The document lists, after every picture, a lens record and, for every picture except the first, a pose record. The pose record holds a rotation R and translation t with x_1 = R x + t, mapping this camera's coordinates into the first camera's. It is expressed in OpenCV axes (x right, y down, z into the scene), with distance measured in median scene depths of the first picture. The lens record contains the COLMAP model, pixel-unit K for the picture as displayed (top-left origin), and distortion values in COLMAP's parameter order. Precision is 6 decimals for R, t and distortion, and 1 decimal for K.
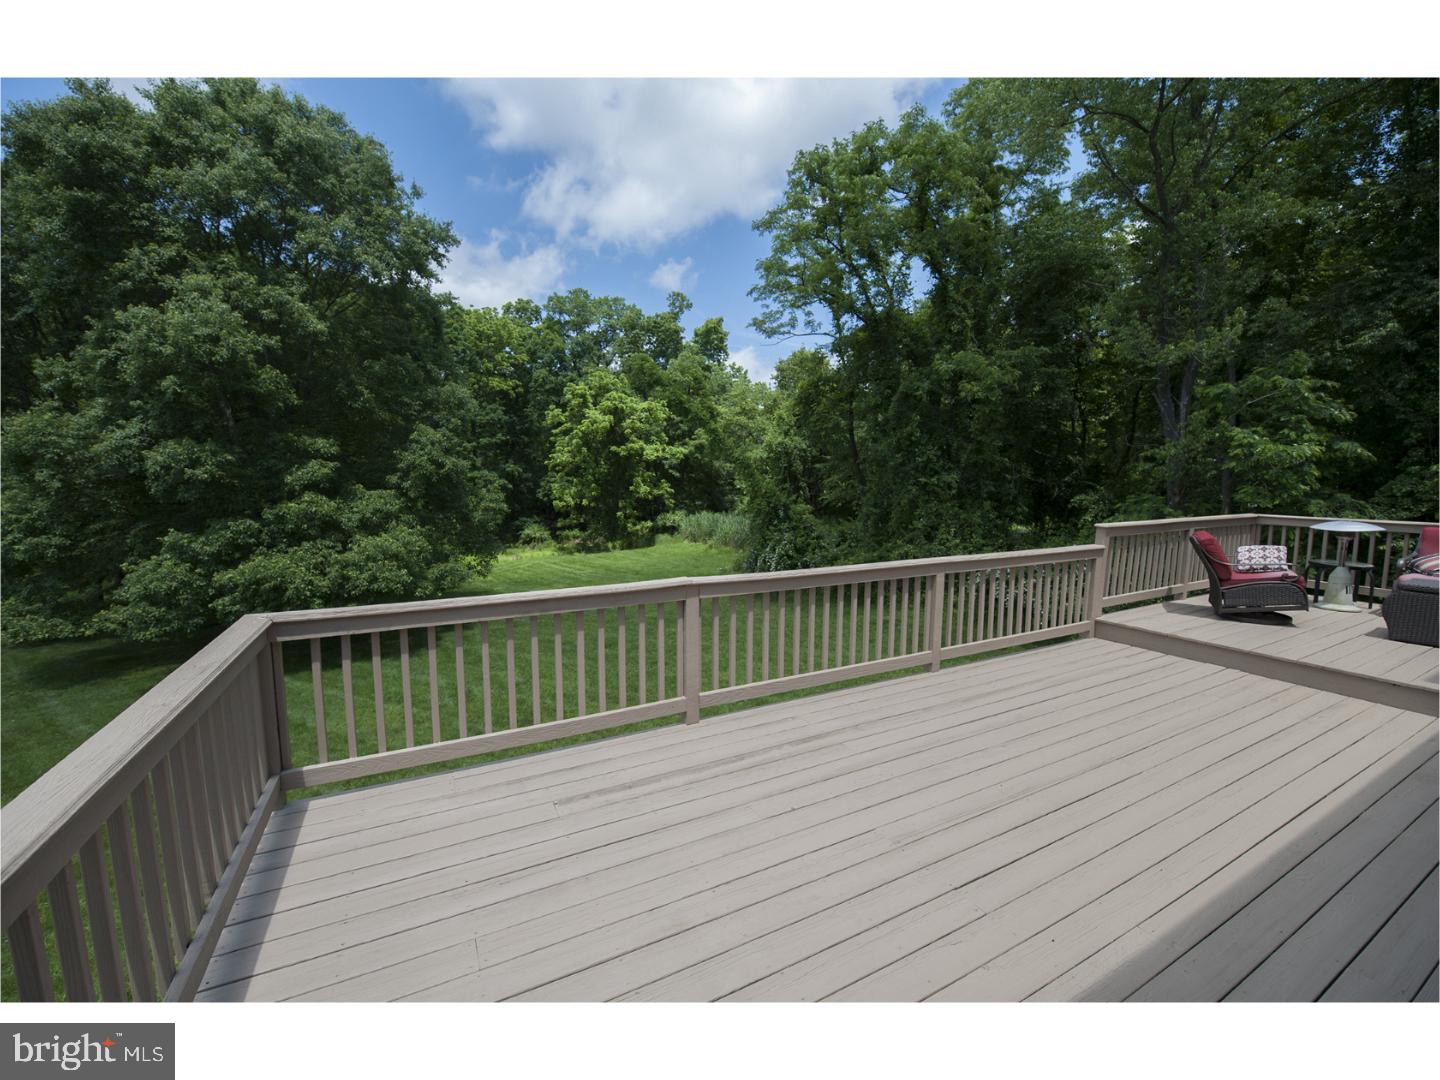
lens RADIAL K [[572.0, 0, 712.0], [0, 572.0, 530.2], [0, 0, 1]] dist [-0.019335, -0.000275]
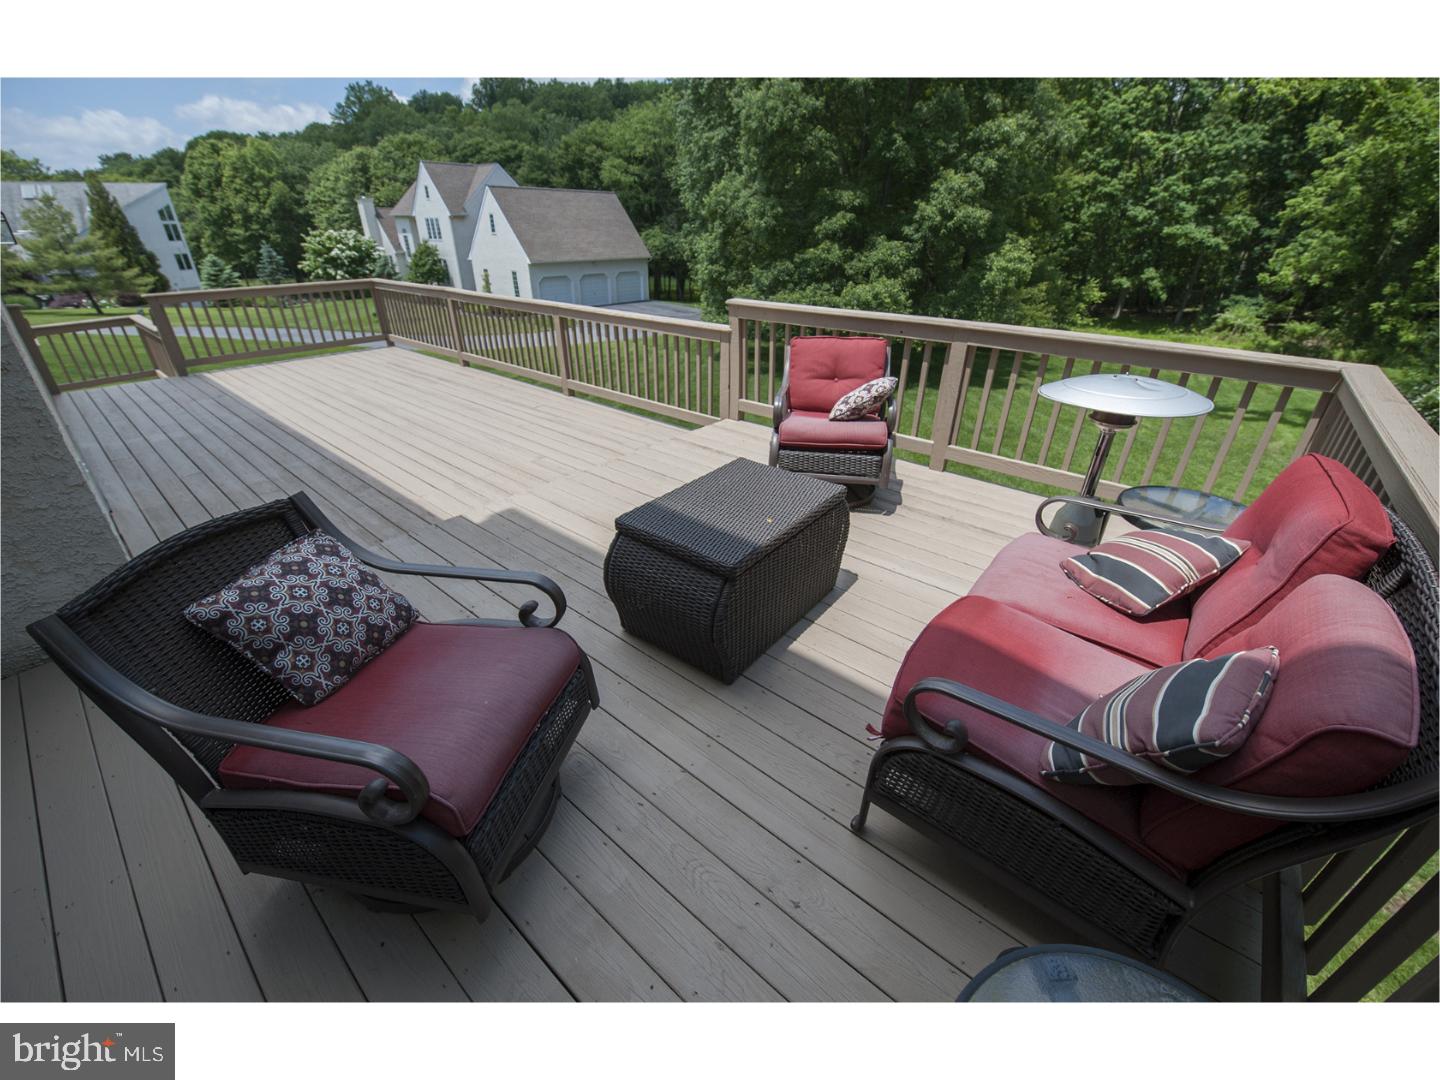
lens RADIAL K [[572.0, 0, 712.0], [0, 572.0, 530.2], [0, 0, 1]] dist [-0.019335, -0.000275]
pose [[0.388400, 0.437101, -0.811226, 0.482601], [-0.091359, 0.894269, 0.438105, -0.022277], [0.916951, -0.096047, 0.387267, 0.215283]]
